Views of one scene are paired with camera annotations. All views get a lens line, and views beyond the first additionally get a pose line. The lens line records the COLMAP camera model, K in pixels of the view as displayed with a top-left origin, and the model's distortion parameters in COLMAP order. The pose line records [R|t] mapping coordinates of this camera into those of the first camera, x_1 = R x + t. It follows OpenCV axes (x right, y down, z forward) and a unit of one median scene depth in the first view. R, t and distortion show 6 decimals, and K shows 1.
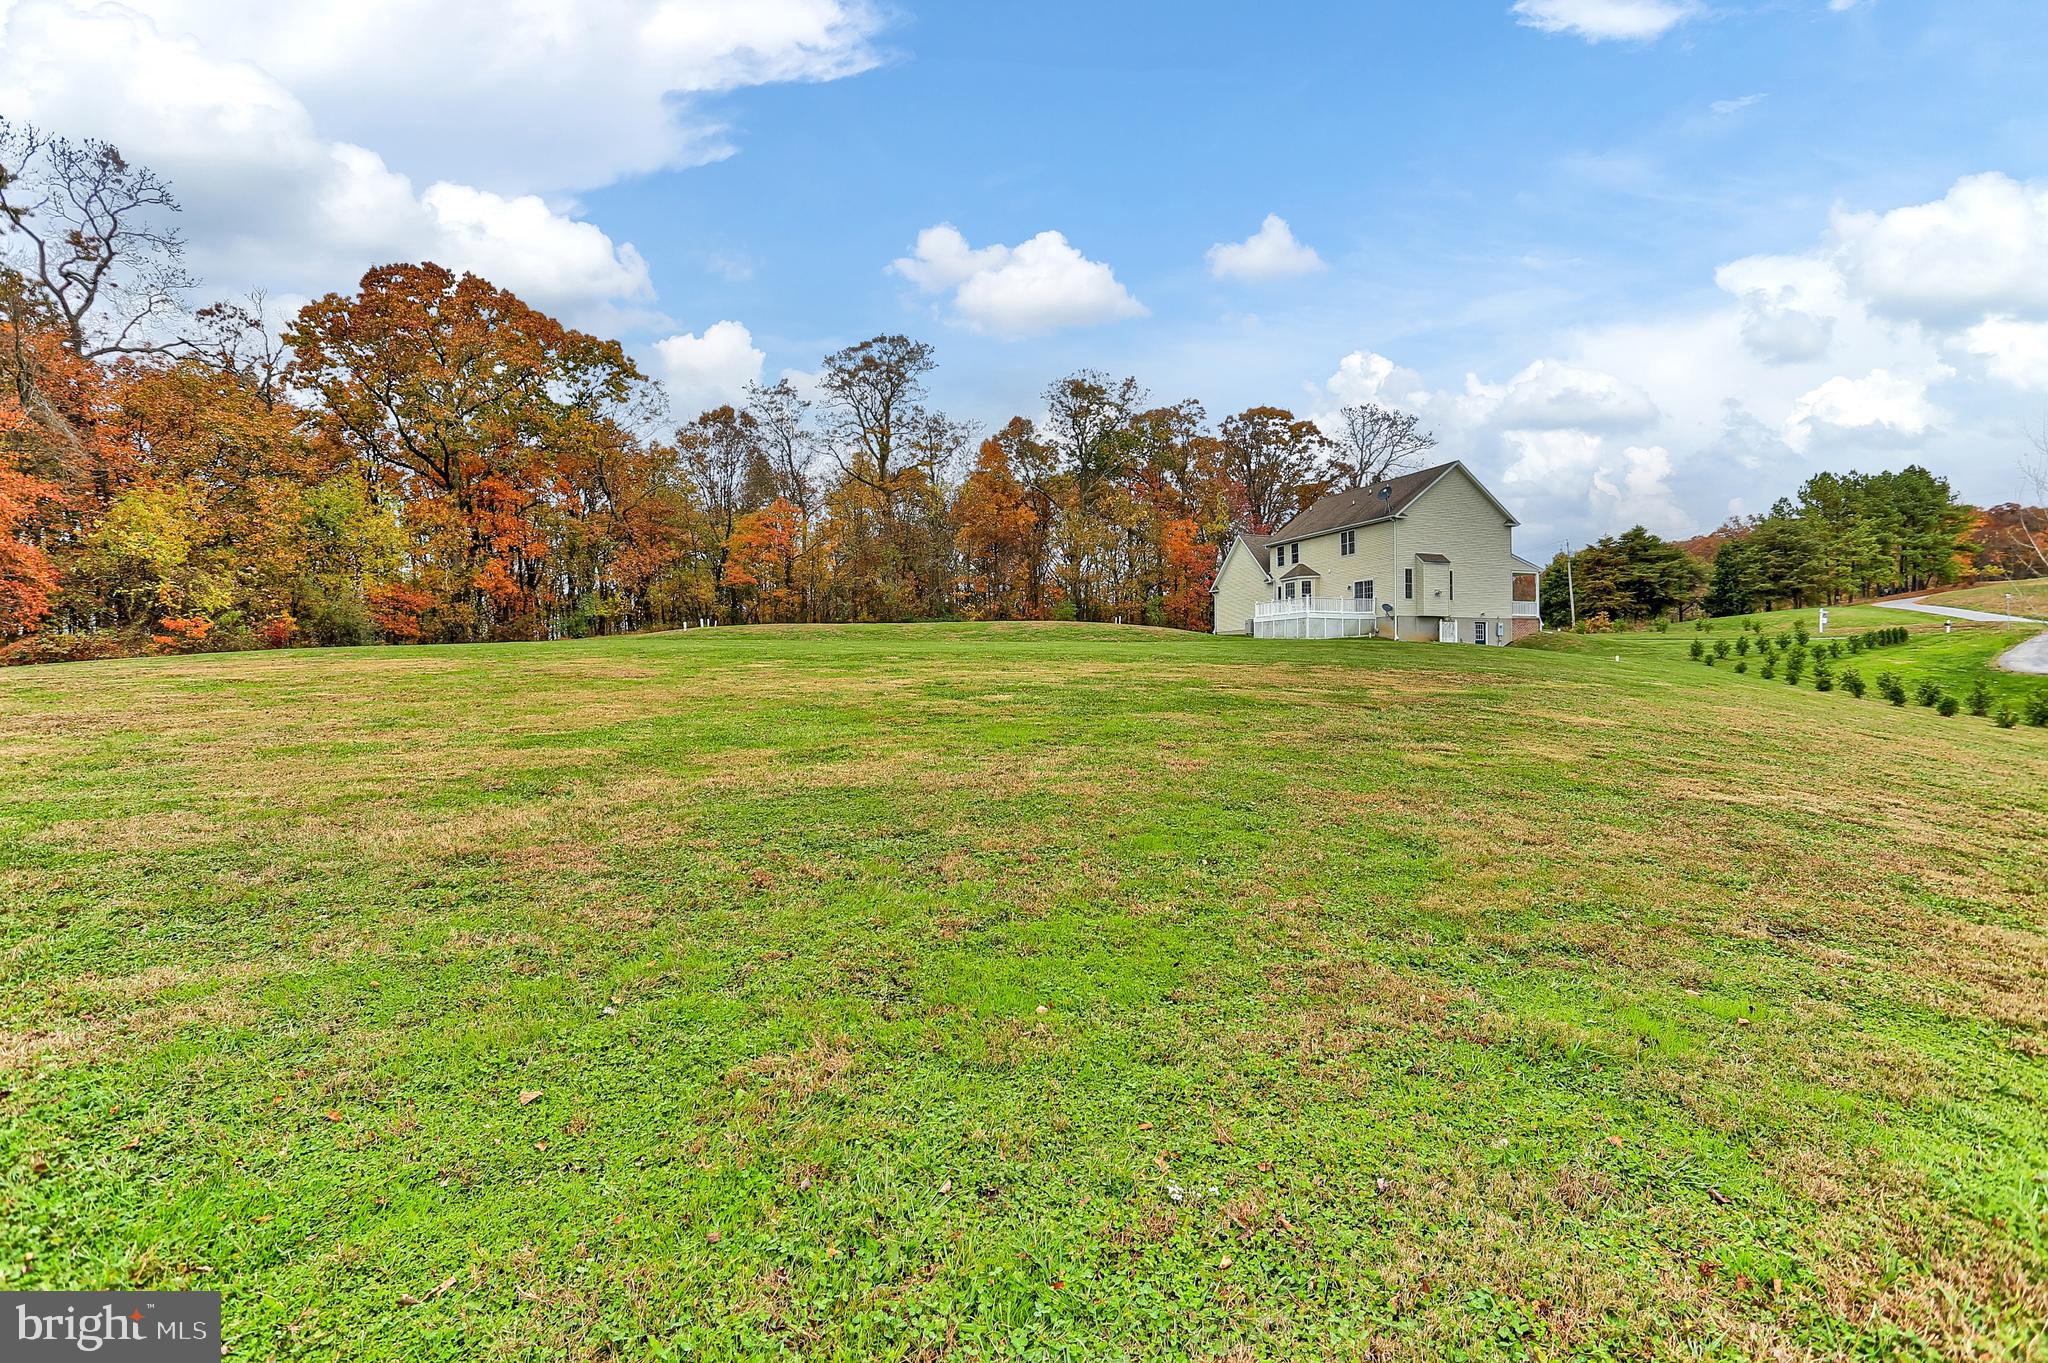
lens RADIAL K [[1014.5, 0, 1005.6], [0, 1014.5, 680.1], [0, 0, 1]] dist [-0.044953, 0.035637]
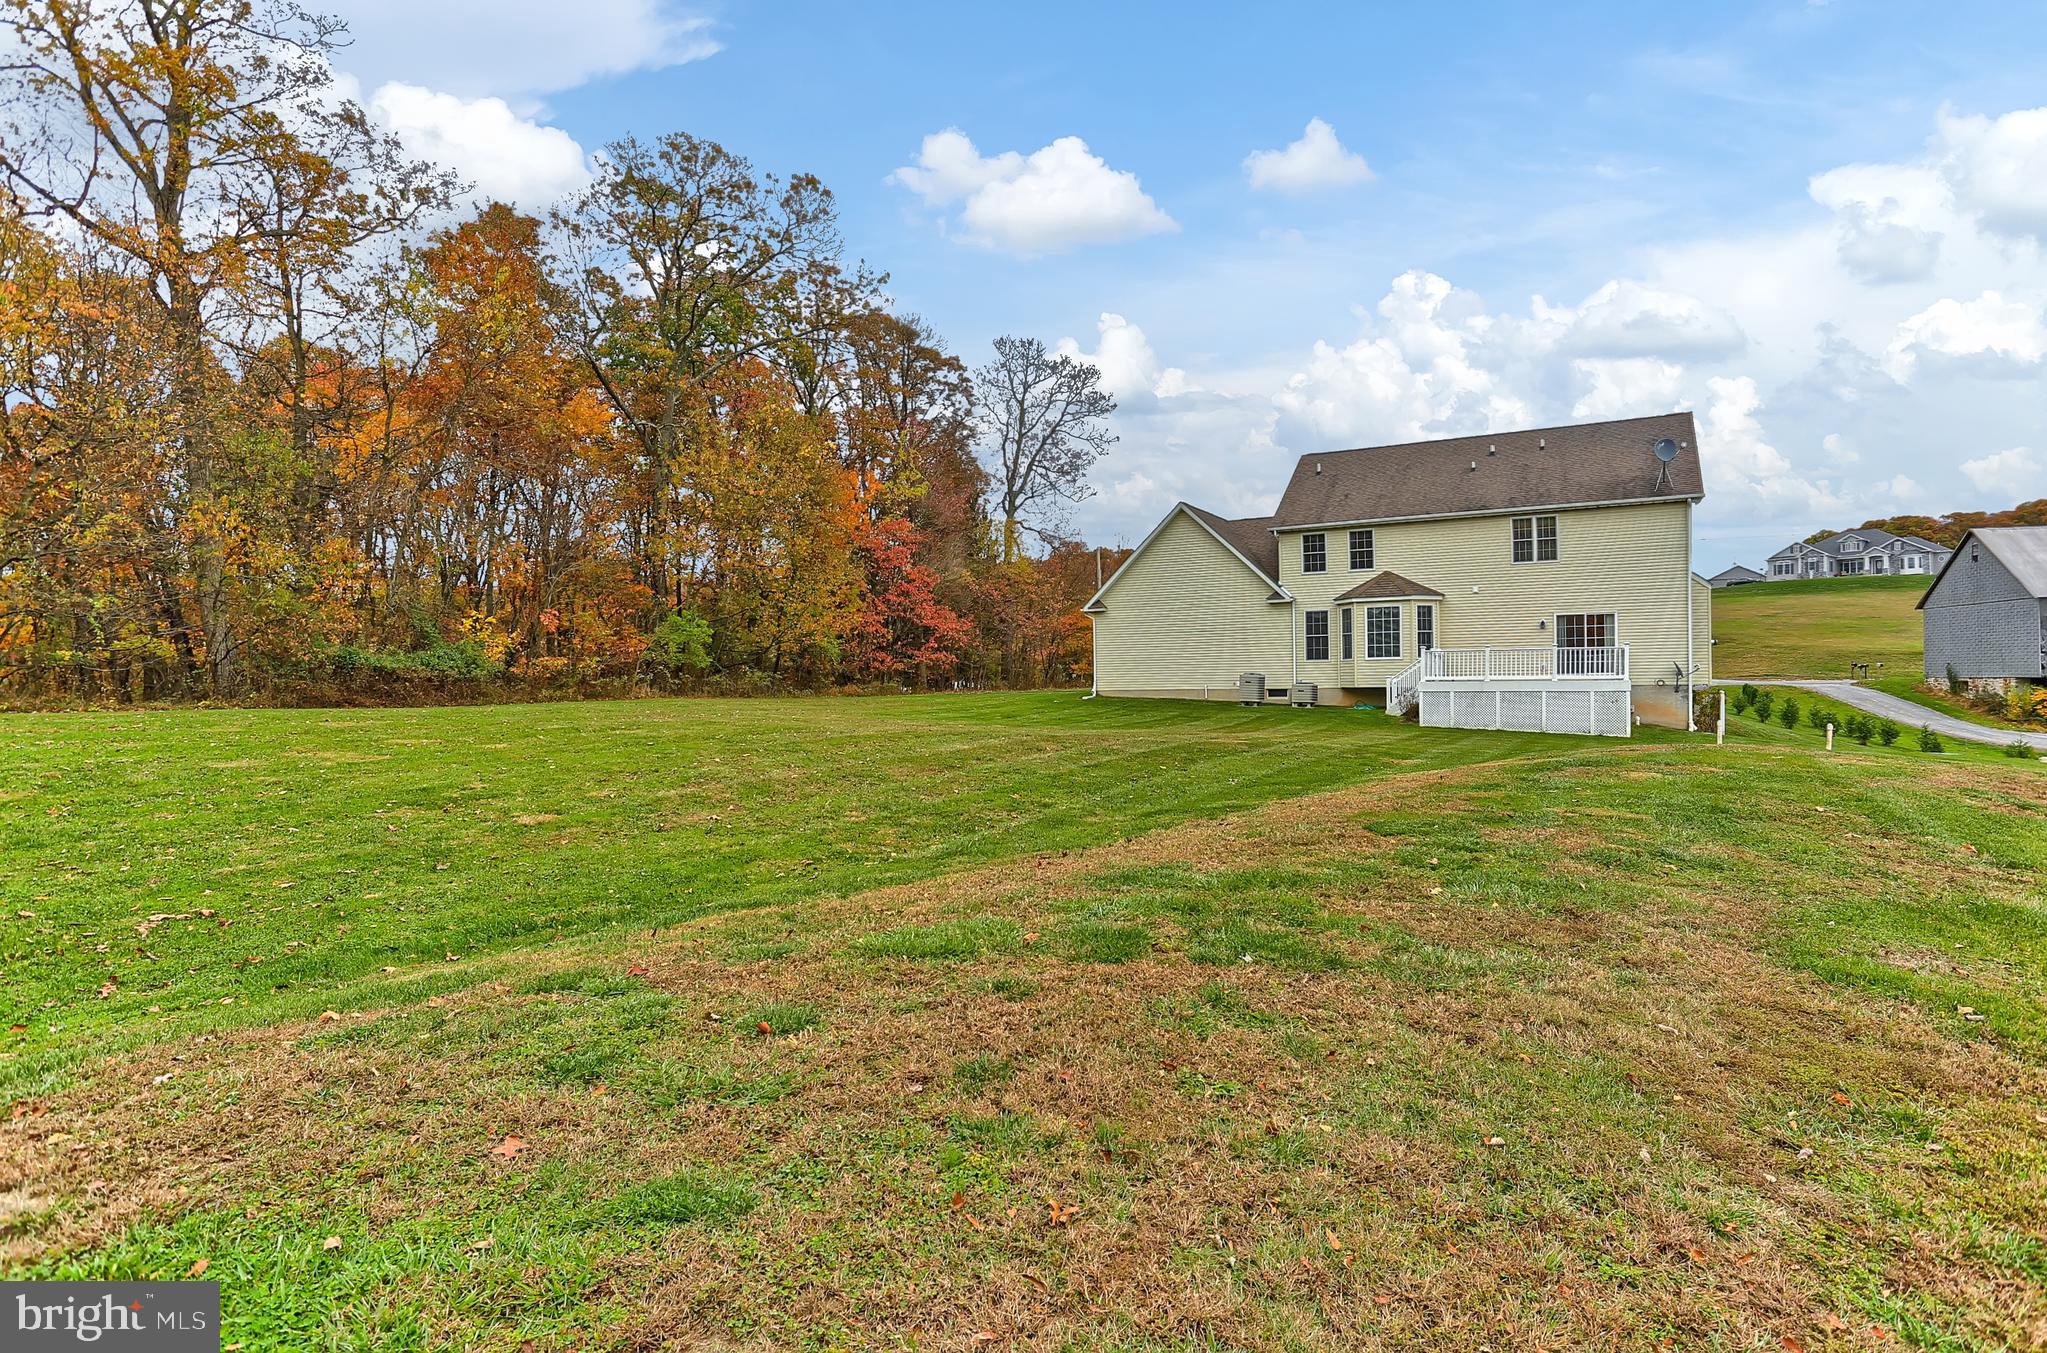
lens RADIAL K [[1040.5, 0, 1078.2], [0, 1040.5, 689.9], [0, 0, 1]] dist [-0.020955, 0.000347]
pose [[0.723954, -0.018417, 0.689602, -0.114279], [0.012874, 0.999830, 0.013188, -0.037699], [-0.689728, -0.000670, 0.724068, 0.432523]]
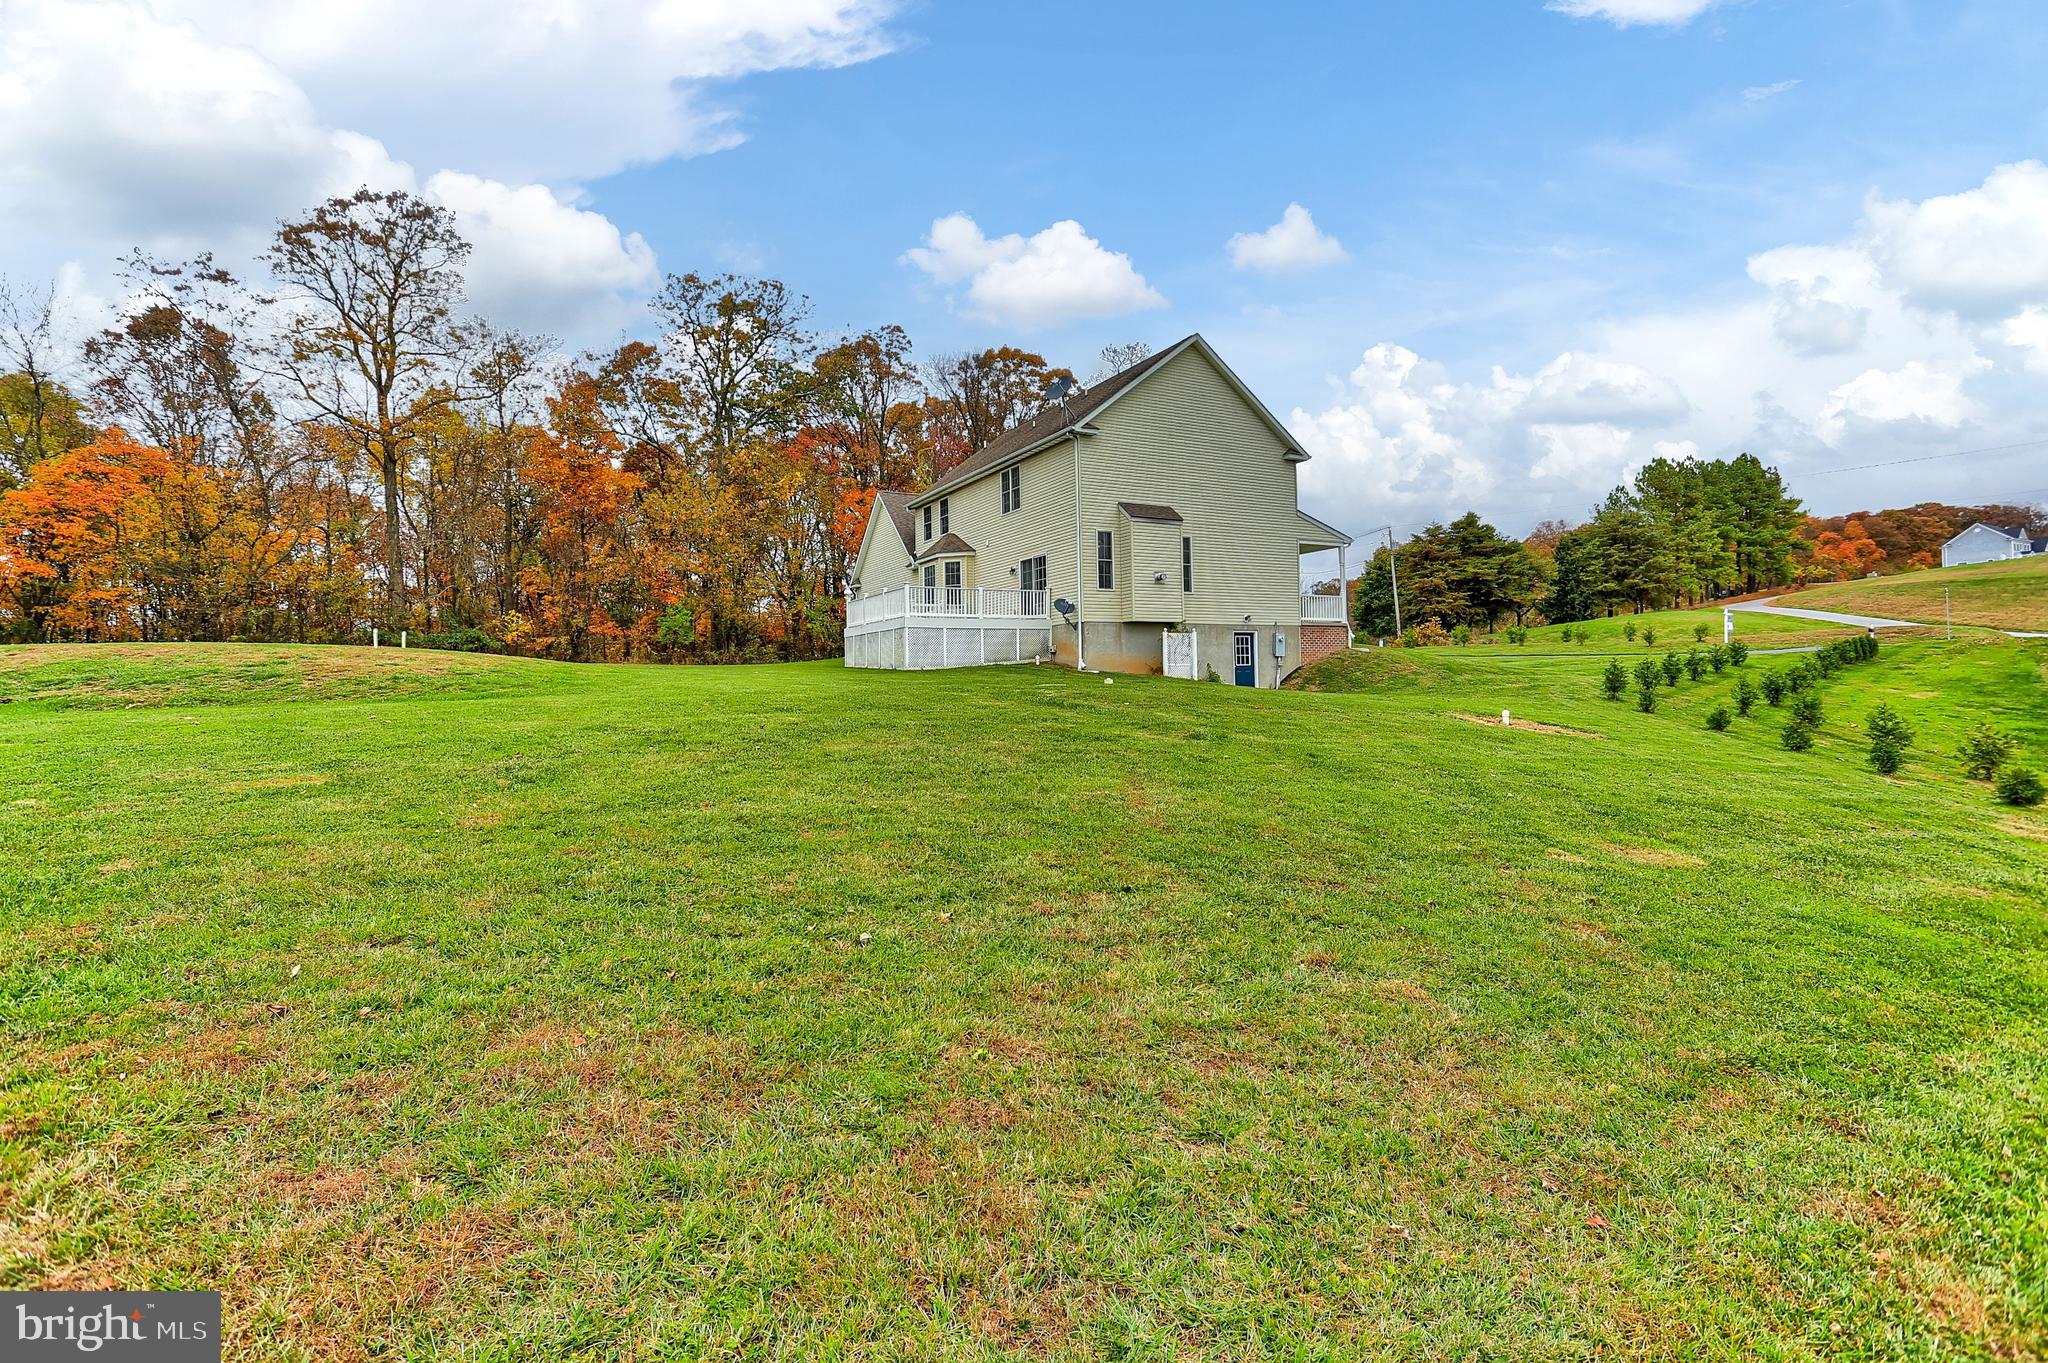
lens RADIAL K [[1014.5, 0, 1005.6], [0, 1014.5, 680.1], [0, 0, 1]] dist [-0.044953, 0.035637]
pose [[0.989345, -0.014828, 0.144836, 0.142966], [0.016556, 0.999805, -0.010734, -0.015318], [-0.144649, 0.013018, 0.989397, 0.257951]]
